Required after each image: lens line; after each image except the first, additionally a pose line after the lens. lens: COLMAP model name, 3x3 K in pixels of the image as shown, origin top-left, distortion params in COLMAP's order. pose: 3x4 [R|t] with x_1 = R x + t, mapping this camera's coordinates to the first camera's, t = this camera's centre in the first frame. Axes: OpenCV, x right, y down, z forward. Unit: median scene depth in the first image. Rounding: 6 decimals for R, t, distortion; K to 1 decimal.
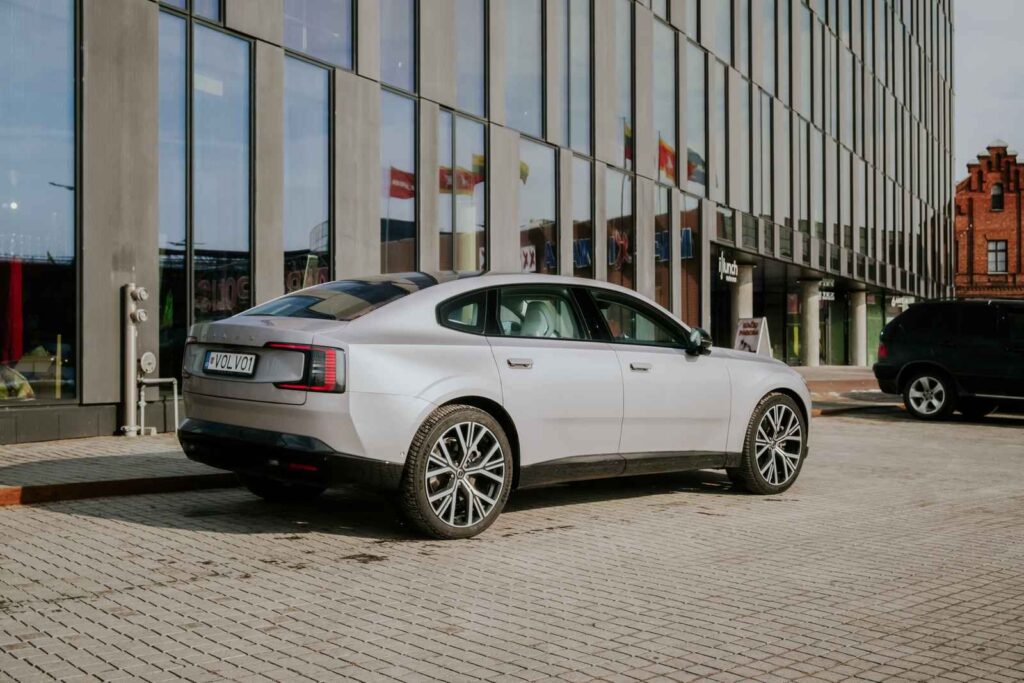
lens RADIAL K [[1232.6, 0, 543.1], [0, 1232.6, 362.0], [0, 0, 1]] dist [-0.025276, 0.000000]
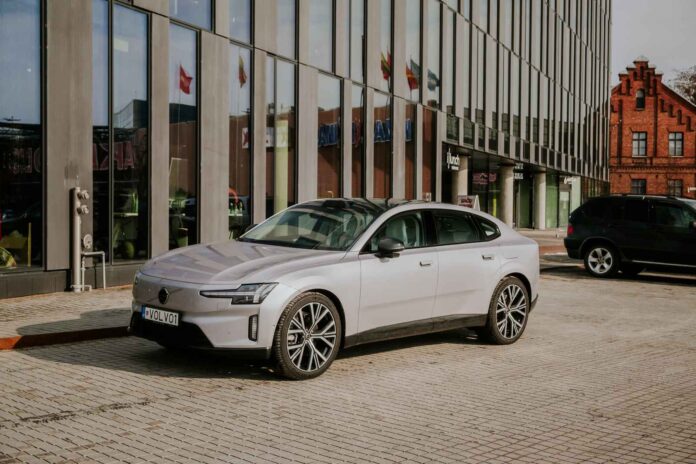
lens RADIAL K [[954.9, 0, 378.5], [0, 954.9, 254.8], [0, 0, 1]] dist [-0.008033, 0.000000]
pose [[0.995808, 0.007111, 0.091192, -0.081738], [-0.010759, 0.999159, 0.039570, -0.032635], [-0.090834, -0.040386, 0.995047, -0.162396]]
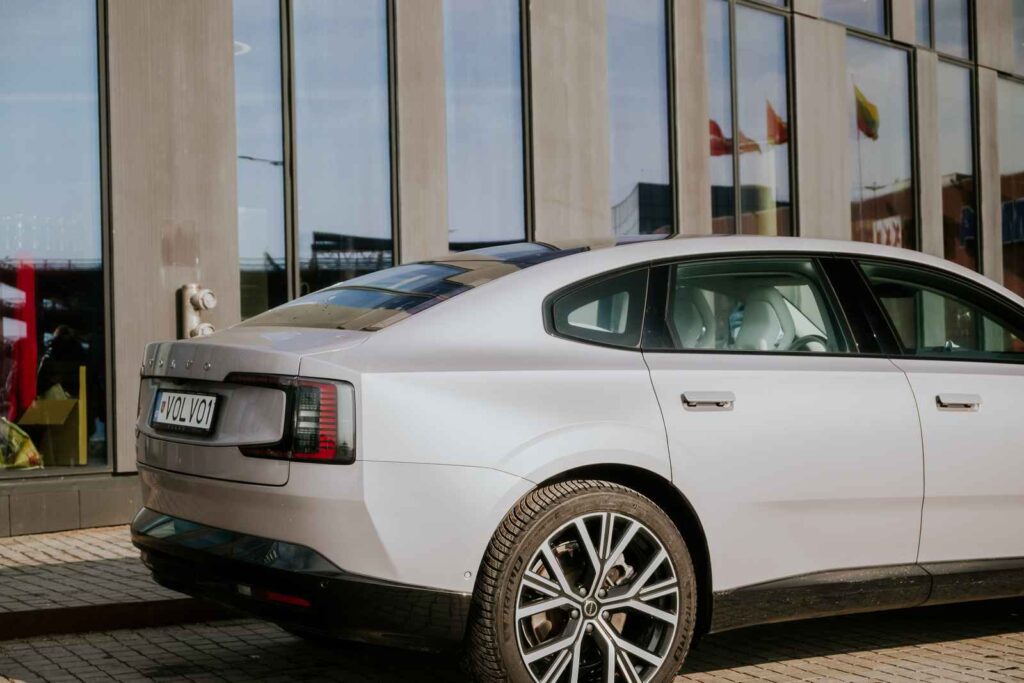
lens RADIAL K [[1774.3, 0, 534.2], [0, 1774.3, 364.1], [0, 0, 1]] dist [0.016798, 0.000000]
pose [[0.973110, -0.024815, -0.229000, 0.051173], [0.021233, 0.999611, -0.018094, -0.001430], [0.229360, 0.012745, 0.973258, 0.137440]]
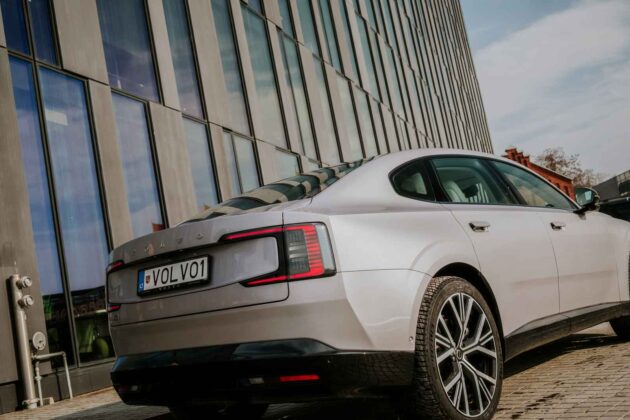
lens RADIAL K [[735.1, 0, 336.8], [0, 735.1, 216.8], [0, 0, 1]] dist [0.008541, 0.000000]
pose [[0.977789, -0.170405, 0.122031, -0.113844], [0.185554, 0.974531, -0.125932, 0.026135], [-0.097463, 0.145778, 0.984505, 0.278826]]
